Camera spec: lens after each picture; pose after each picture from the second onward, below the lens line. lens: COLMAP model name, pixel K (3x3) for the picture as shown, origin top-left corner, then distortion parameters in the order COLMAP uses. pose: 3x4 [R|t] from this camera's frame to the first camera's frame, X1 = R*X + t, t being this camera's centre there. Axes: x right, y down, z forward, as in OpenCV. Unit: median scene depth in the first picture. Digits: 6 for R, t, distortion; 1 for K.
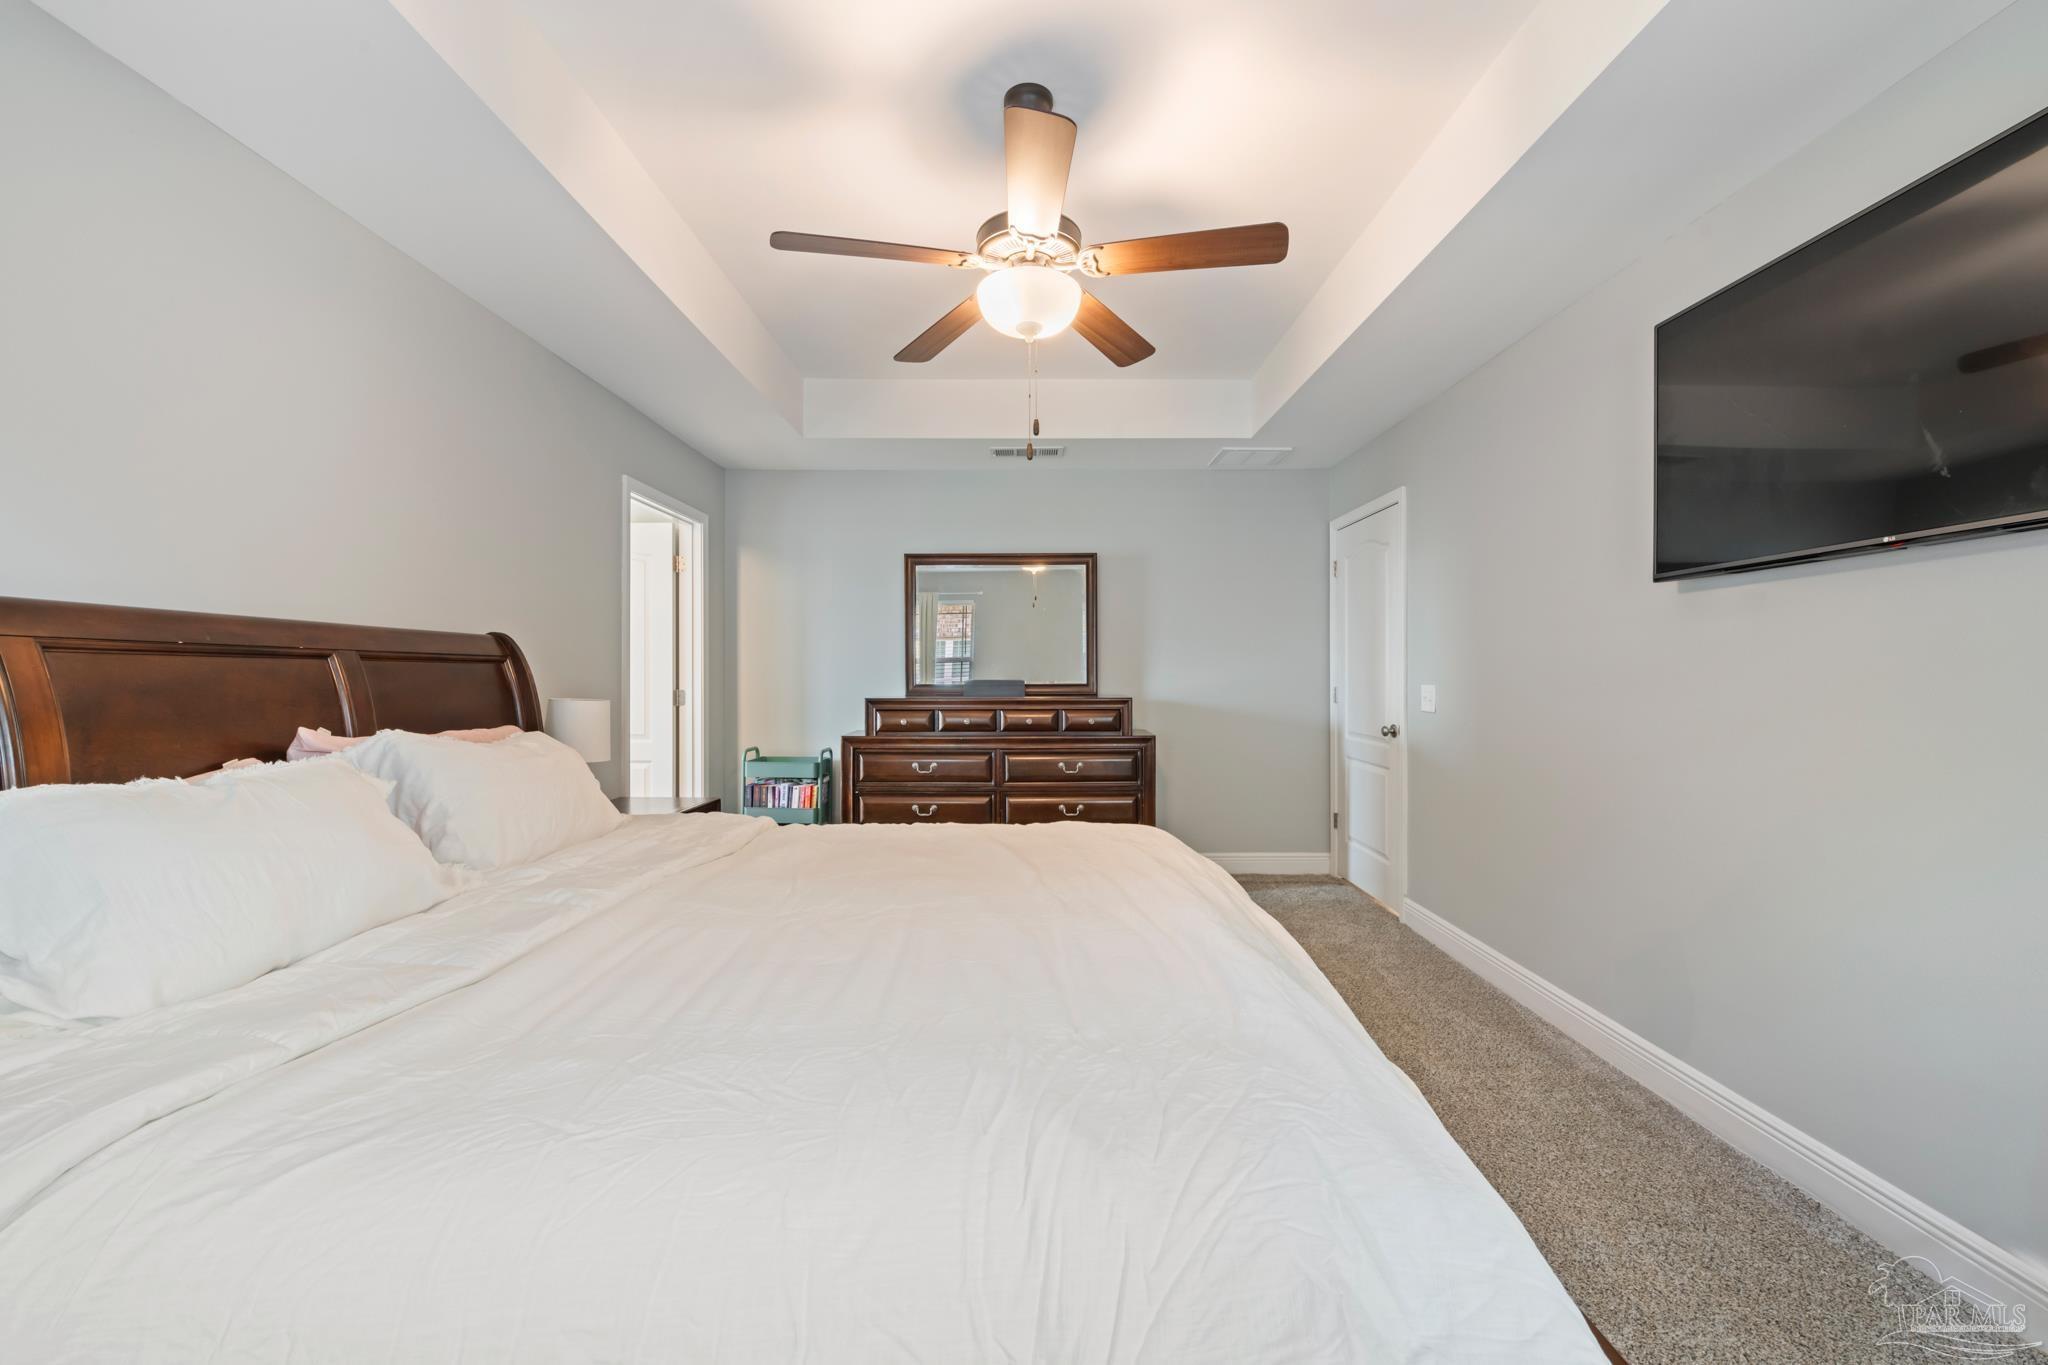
lens RADIAL K [[807.8, 0, 1032.0], [0, 807.8, 680.6], [0, 0, 1]] dist [-0.000321, 0.000148]
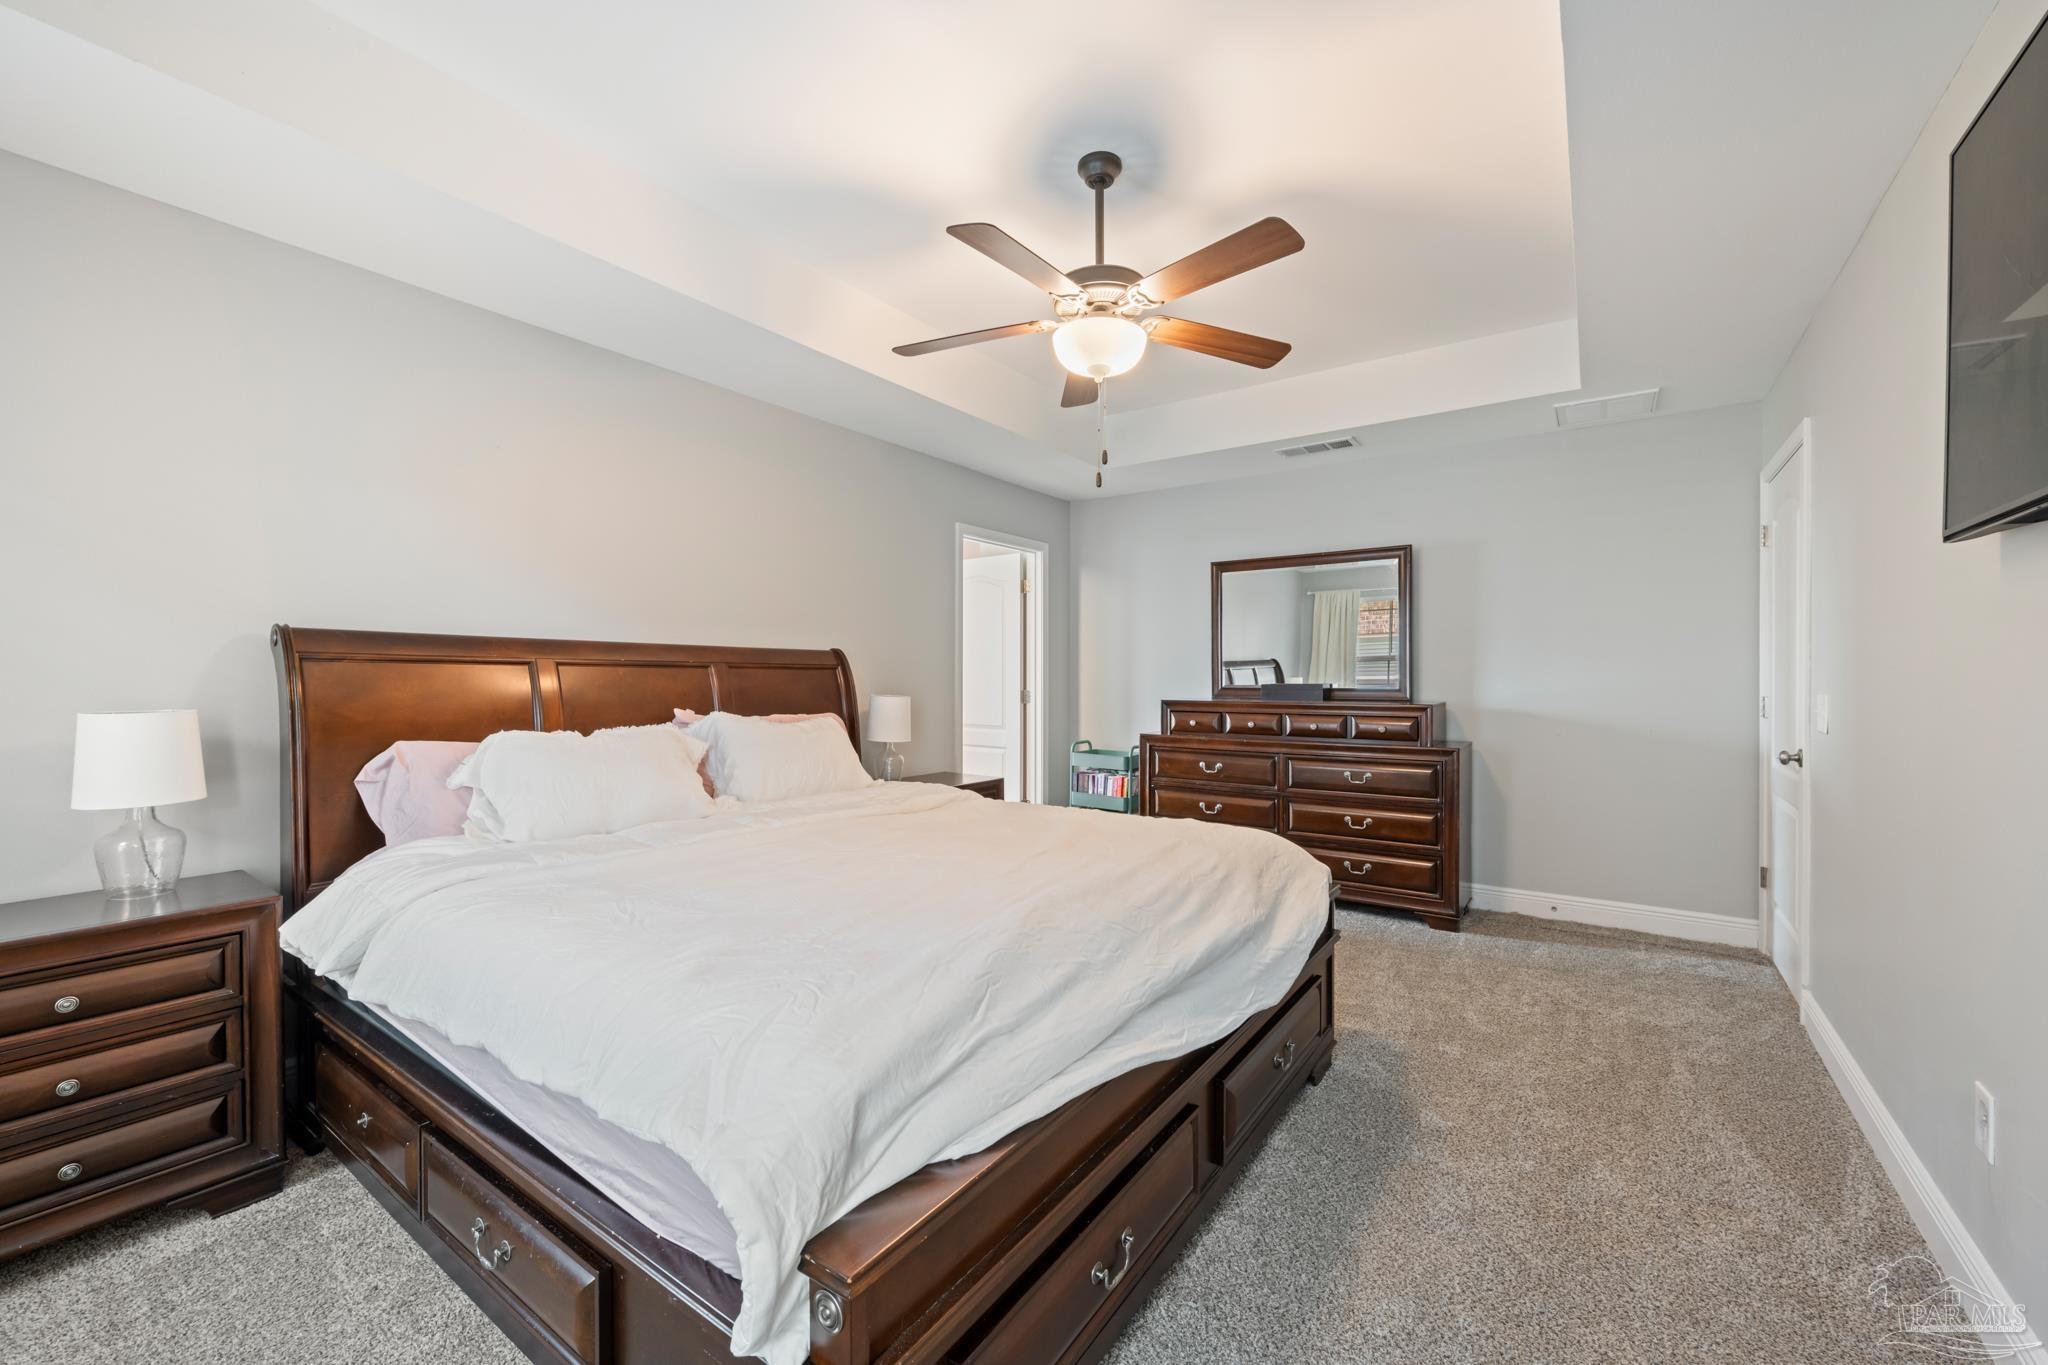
lens RADIAL K [[806.9, 0, 1029.2], [0, 806.9, 690.3], [0, 0, 1]] dist [0.001111, 0.000018]
pose [[0.817130, 0.010938, -0.576349, 0.272704], [-0.006149, 0.999928, 0.010259, -0.001051], [0.576420, -0.004839, 0.817139, 0.013050]]
